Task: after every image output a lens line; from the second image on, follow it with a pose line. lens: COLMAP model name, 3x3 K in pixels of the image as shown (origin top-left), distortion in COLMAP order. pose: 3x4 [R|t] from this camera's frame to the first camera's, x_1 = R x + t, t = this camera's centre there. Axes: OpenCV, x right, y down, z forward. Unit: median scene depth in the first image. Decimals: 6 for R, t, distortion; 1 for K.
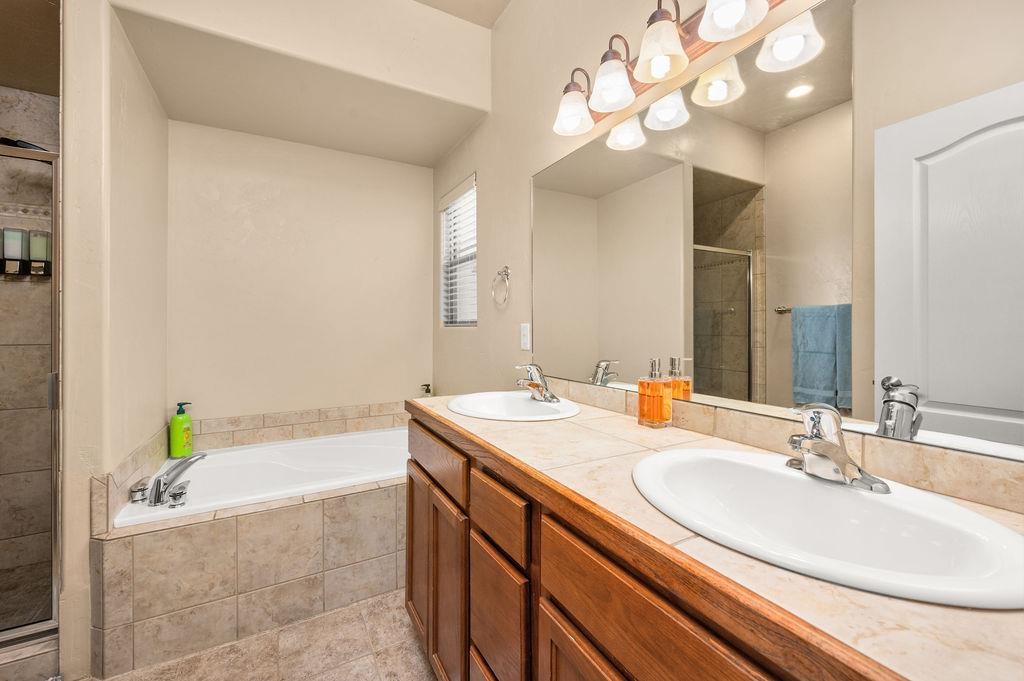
lens RADIAL K [[414.9, 0, 513.2], [0, 414.9, 325.6], [0, 0, 1]] dist [-0.002856, -0.000240]
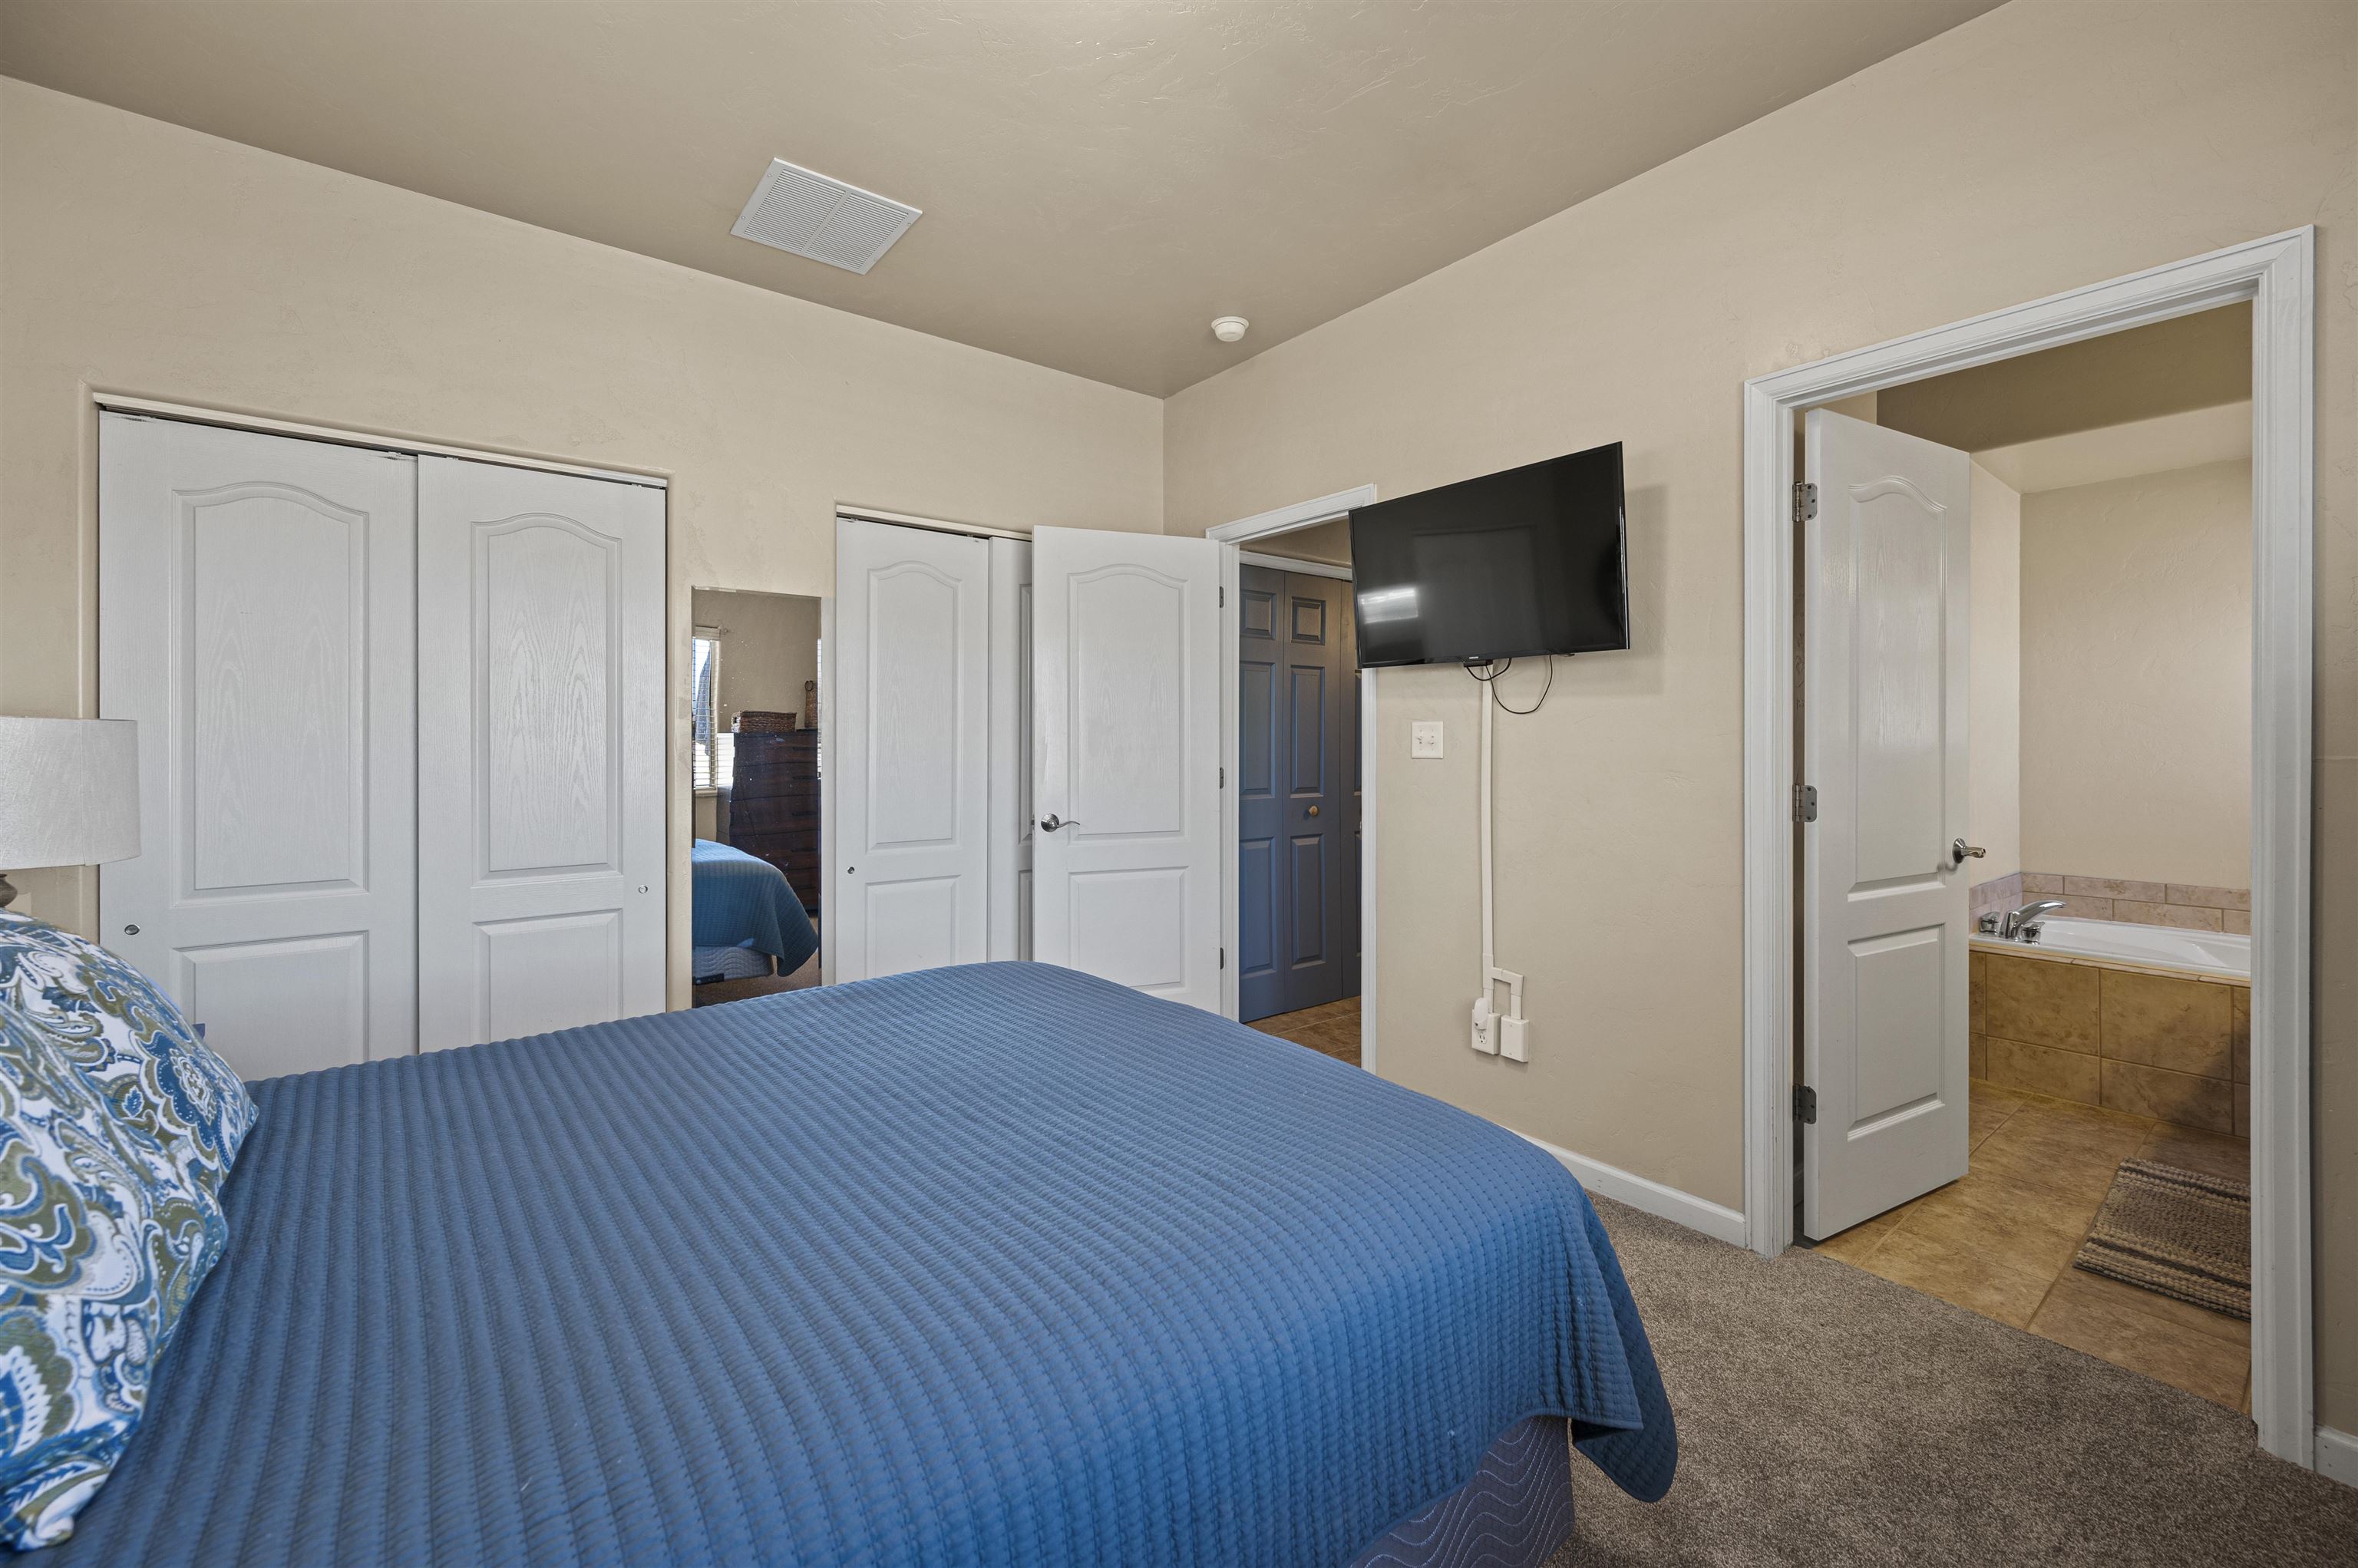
lens RADIAL K [[957.3, 0, 1178.7], [0, 957.3, 739.6], [0, 0, 1]] dist [-0.000345, 0.000454]
pose [[0.156702, 0.000007, -0.987646, 0.856805], [0.005249, 0.999986, 0.000839, -0.035240], [0.987632, -0.005316, 0.156699, -1.035252]]
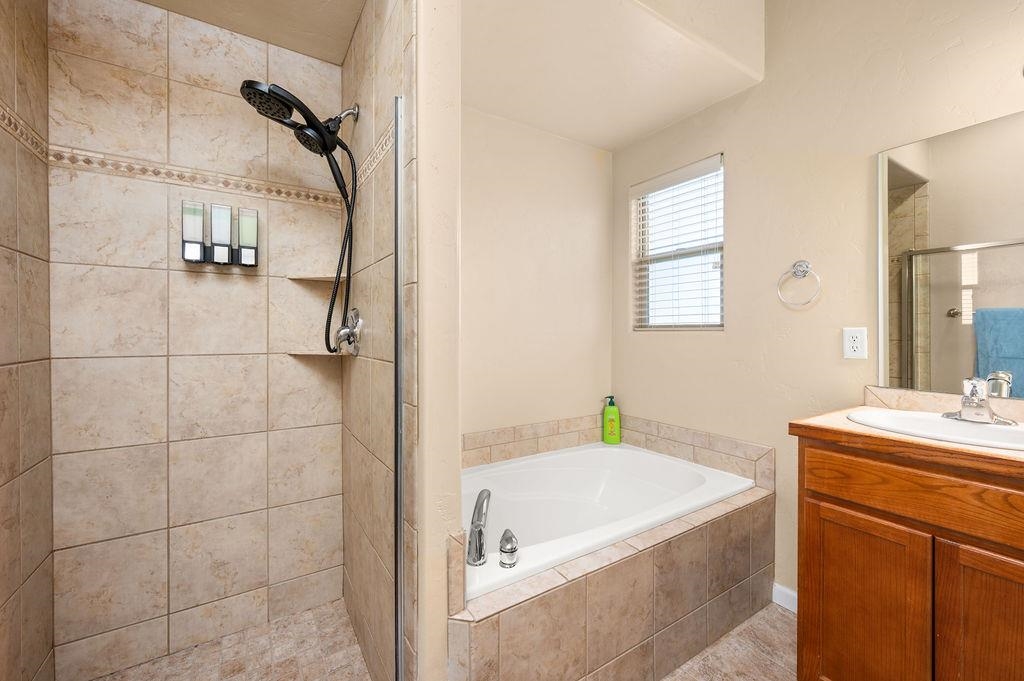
lens RADIAL K [[411.9, 0, 515.8], [0, 411.9, 334.1], [0, 0, 1]] dist [-0.001430, 0.000057]
pose [[0.998788, -0.002451, 0.049156, -0.679311], [0.002180, 0.999982, 0.005566, 0.004519], [-0.049168, -0.005452, 0.998776, 0.194366]]
